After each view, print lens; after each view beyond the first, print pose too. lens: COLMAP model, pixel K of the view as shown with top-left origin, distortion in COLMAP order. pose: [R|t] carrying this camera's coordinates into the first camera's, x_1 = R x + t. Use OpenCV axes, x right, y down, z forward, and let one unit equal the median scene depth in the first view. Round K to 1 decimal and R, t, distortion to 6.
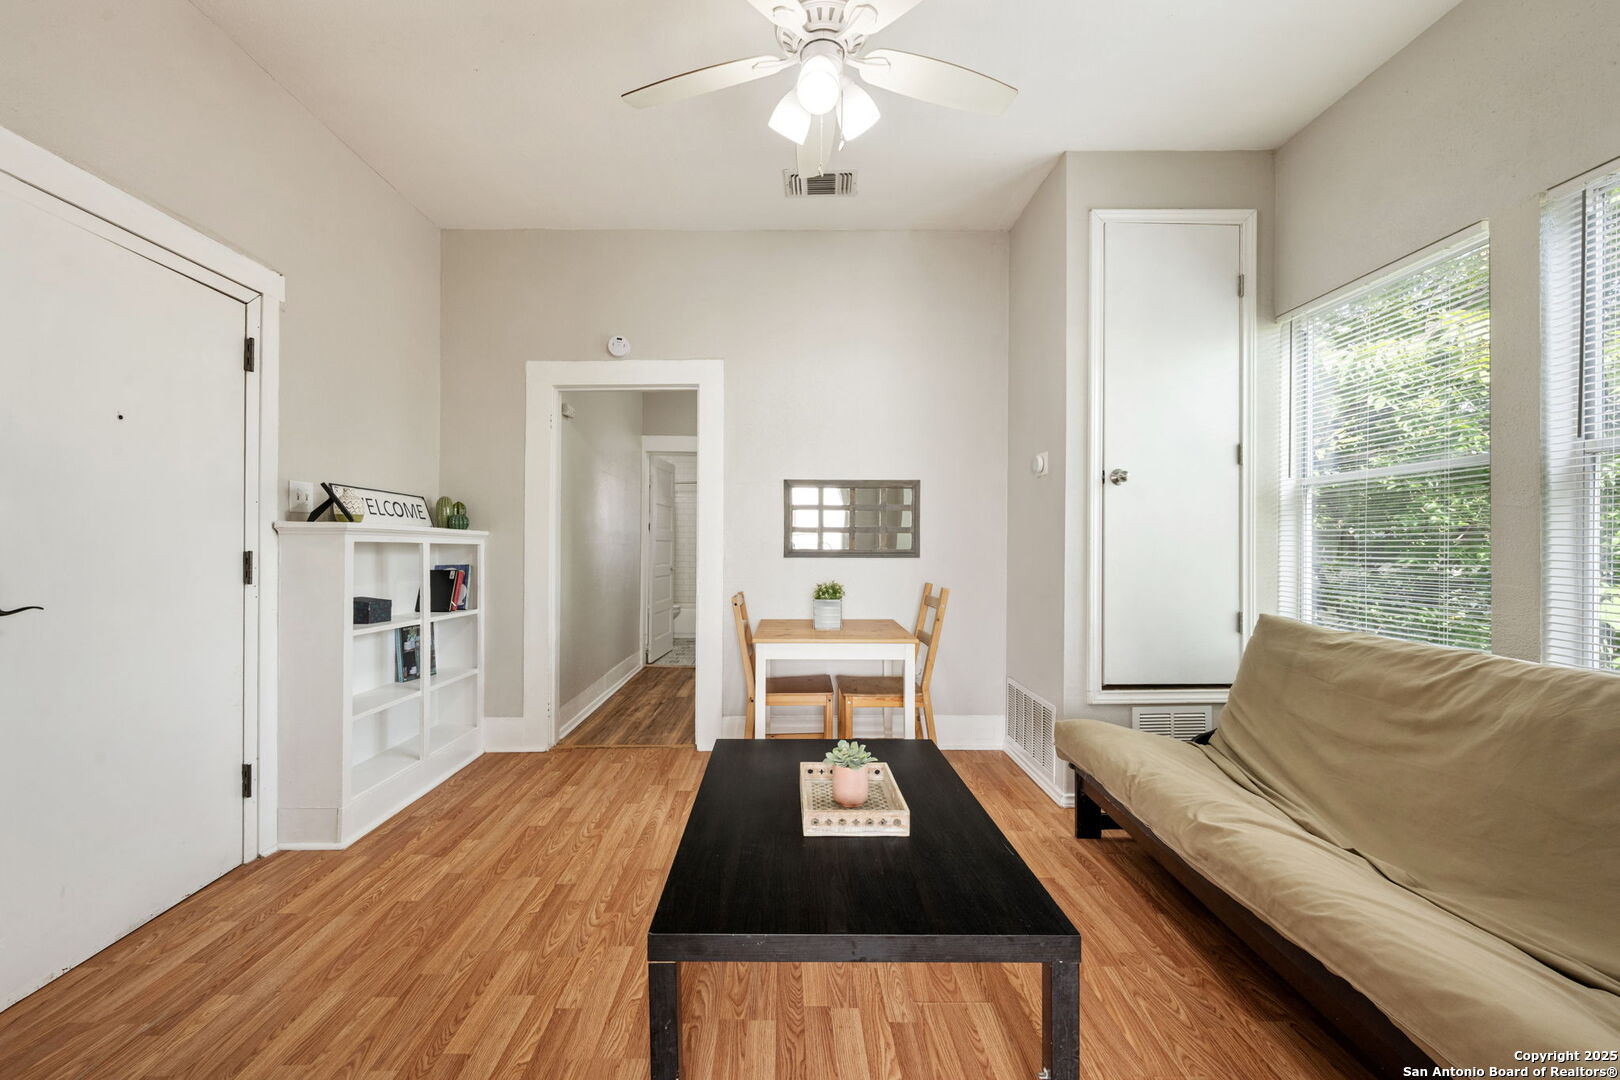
lens RADIAL K [[663.8, 0, 790.3], [0, 663.8, 561.4], [0, 0, 1]] dist [-0.002321, -0.000885]
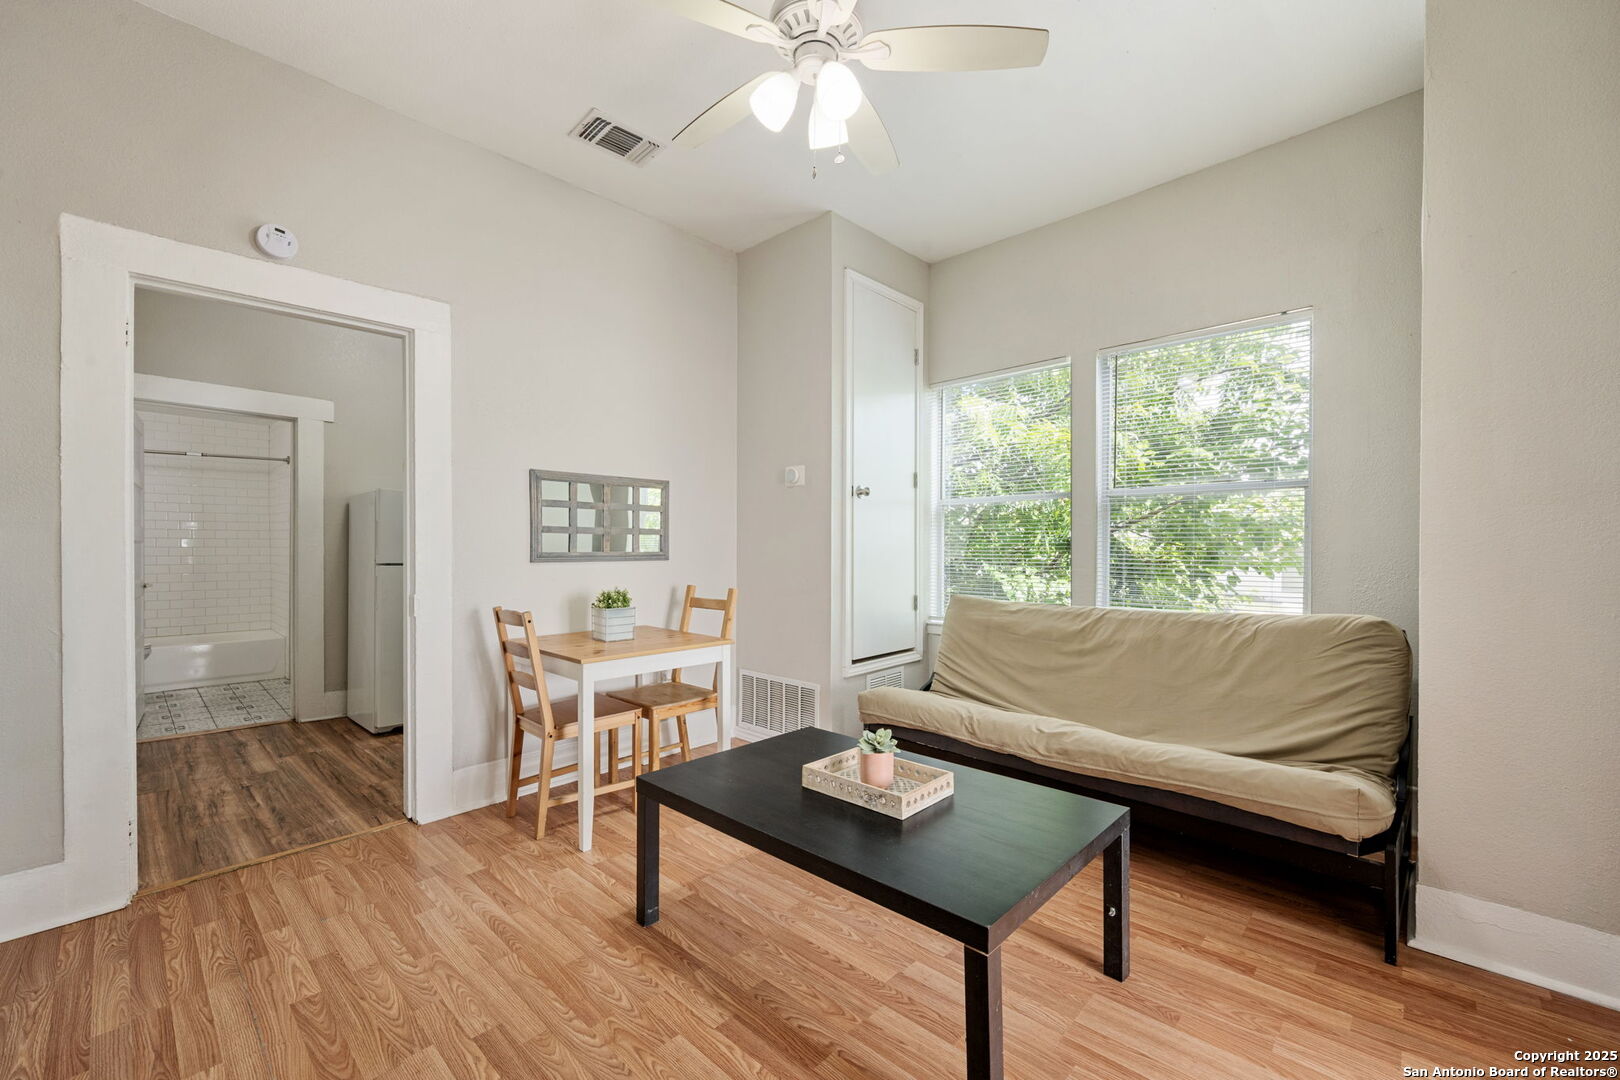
lens RADIAL K [[663.8, 0, 831.9], [0, 663.8, 569.9], [0, 0, 1]] dist [-0.002321, -0.000885]
pose [[0.677956, -0.027177, 0.734600, -0.444233], [0.022490, 0.999615, 0.016226, -0.002577], [-0.734759, 0.005521, 0.678306, 0.196622]]
